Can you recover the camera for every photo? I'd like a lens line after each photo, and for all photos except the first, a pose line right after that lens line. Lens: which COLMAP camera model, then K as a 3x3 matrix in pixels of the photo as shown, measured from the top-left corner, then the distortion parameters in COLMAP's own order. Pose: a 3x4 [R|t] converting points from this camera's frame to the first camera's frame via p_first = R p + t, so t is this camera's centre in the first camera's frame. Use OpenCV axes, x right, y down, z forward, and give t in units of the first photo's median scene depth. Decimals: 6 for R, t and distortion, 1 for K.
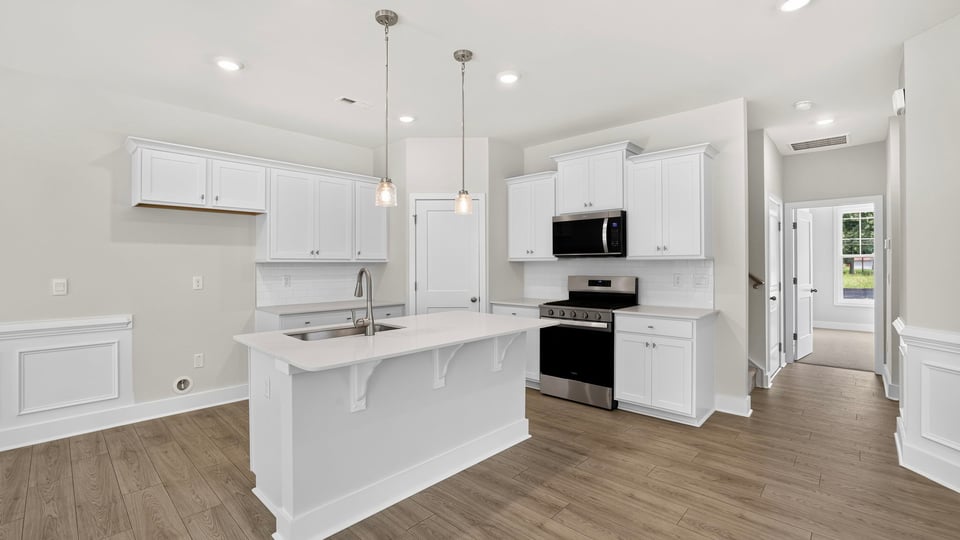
lens RADIAL K [[419.5, 0, 476.4], [0, 419.5, 268.4], [0, 0, 1]] dist [-0.026466, 0.005202]
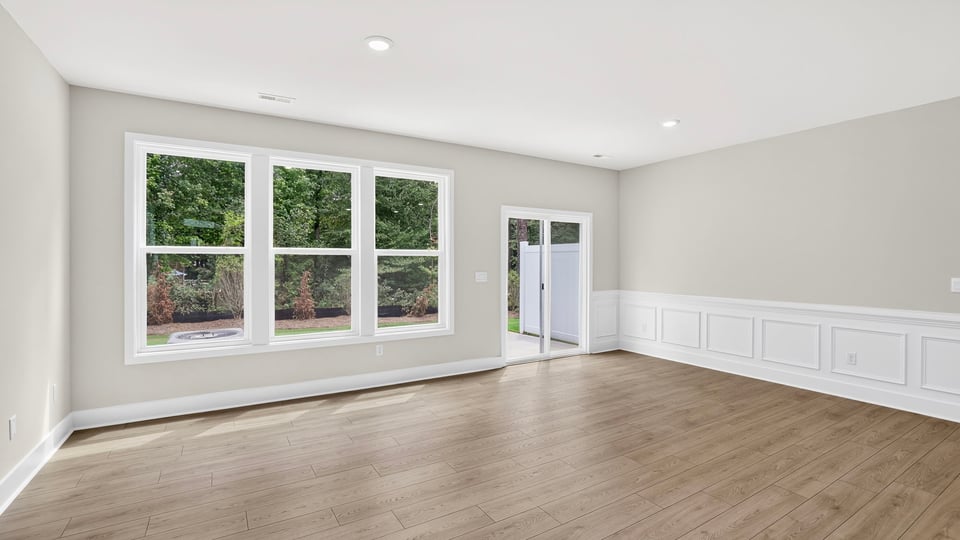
lens RADIAL K [[419.5, 0, 457.6], [0, 419.5, 264.3], [0, 0, 1]] dist [-0.026466, 0.005202]
pose [[-0.281658, 0.008206, -0.959480, 0.337202], [-0.008741, 0.999900, 0.011118, -0.008509], [0.959475, 0.011518, -0.281558, 0.009940]]
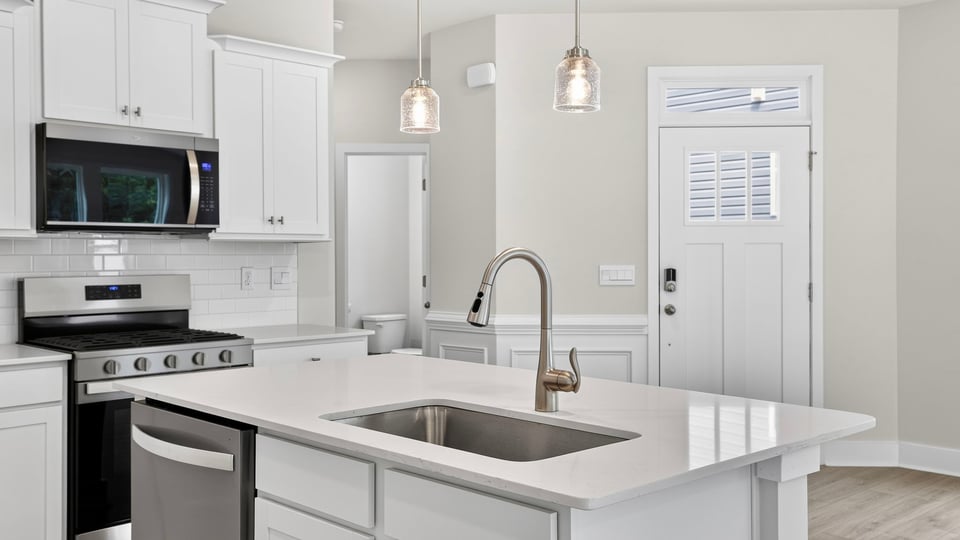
lens RADIAL K [[902.5, 0, 464.8], [0, 902.5, 258.5], [0, 0, 1]] dist [0.067126, 0.000000]
pose [[0.056115, -0.003024, 0.998420, -0.703217], [0.009120, 0.999955, 0.002517, 0.001719], [-0.998383, 0.008964, 0.056140, 0.645555]]
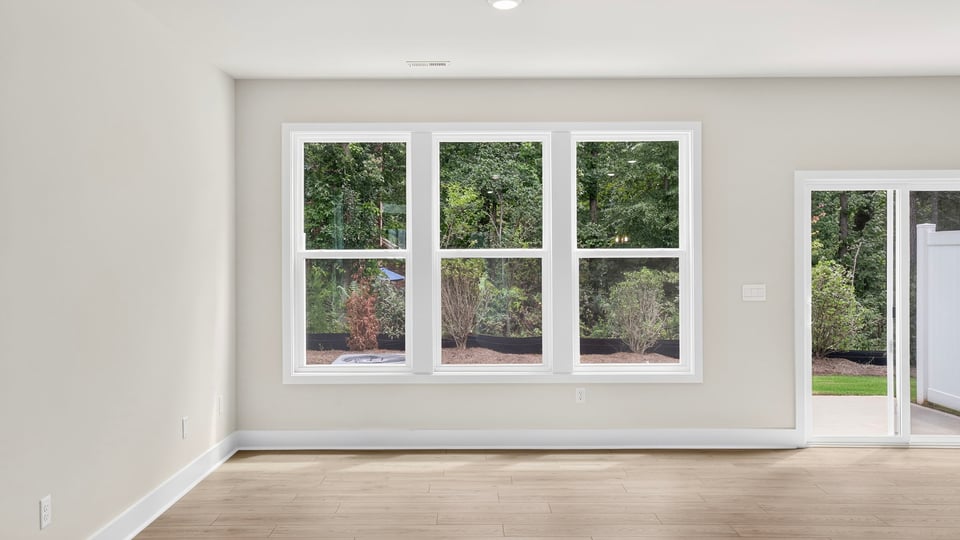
lens RADIAL K [[807.5, 0, 474.3], [0, 807.5, 259.8], [0, 0, 1]] dist [0.026596, 0.008823]
pose [[-0.722784, 0.008653, -0.691020, 0.490060], [-0.000942, 0.999908, 0.013505, -0.035111], [0.691074, 0.010412, -0.722709, 0.437506]]
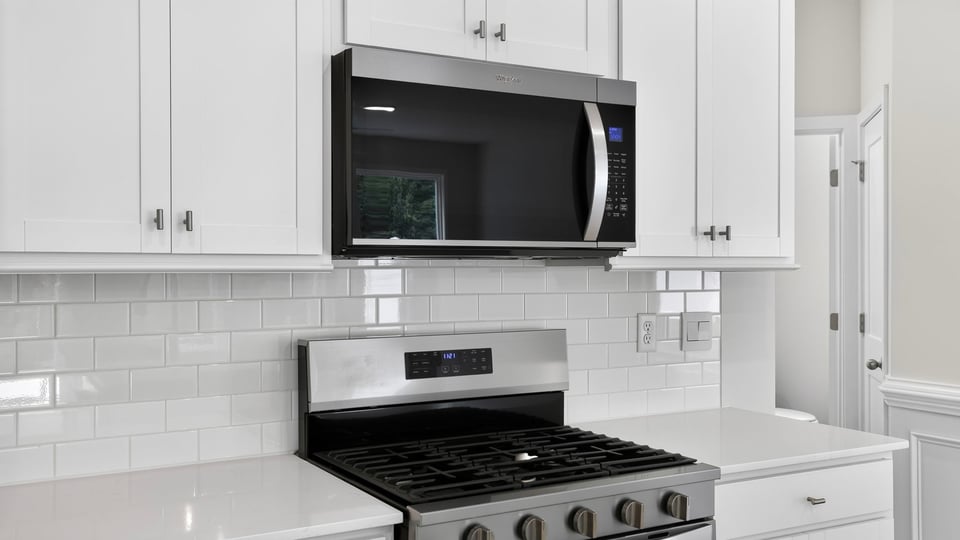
lens RADIAL K [[902.5, 0, 475.2], [0, 902.5, 266.6], [0, 0, 1]] dist [0.067126, 0.000000]
pose [[0.292375, 0.001726, 0.956302, -0.231137], [0.007292, 0.999965, -0.004035, -0.020803], [-0.956276, 0.008153, 0.292352, 0.922315]]
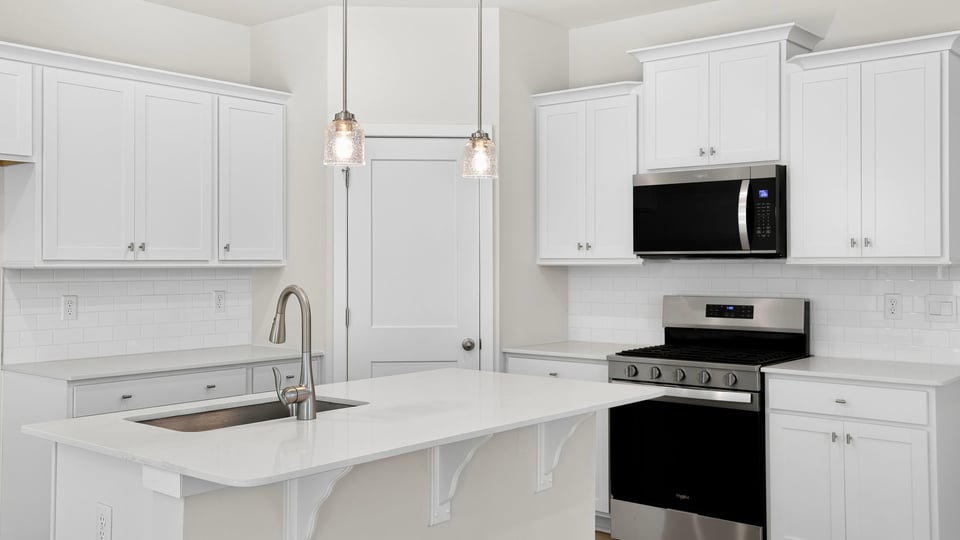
lens RADIAL K [[944.8, 0, 470.4], [0, 944.8, 257.0], [0, 0, 1]] dist [0.076572, 0.000000]
pose [[0.998548, 0.002157, 0.053831, -0.074538], [-0.001407, 0.999901, -0.013973, -0.013323], [-0.053856, 0.013877, 0.998452, -0.102273]]
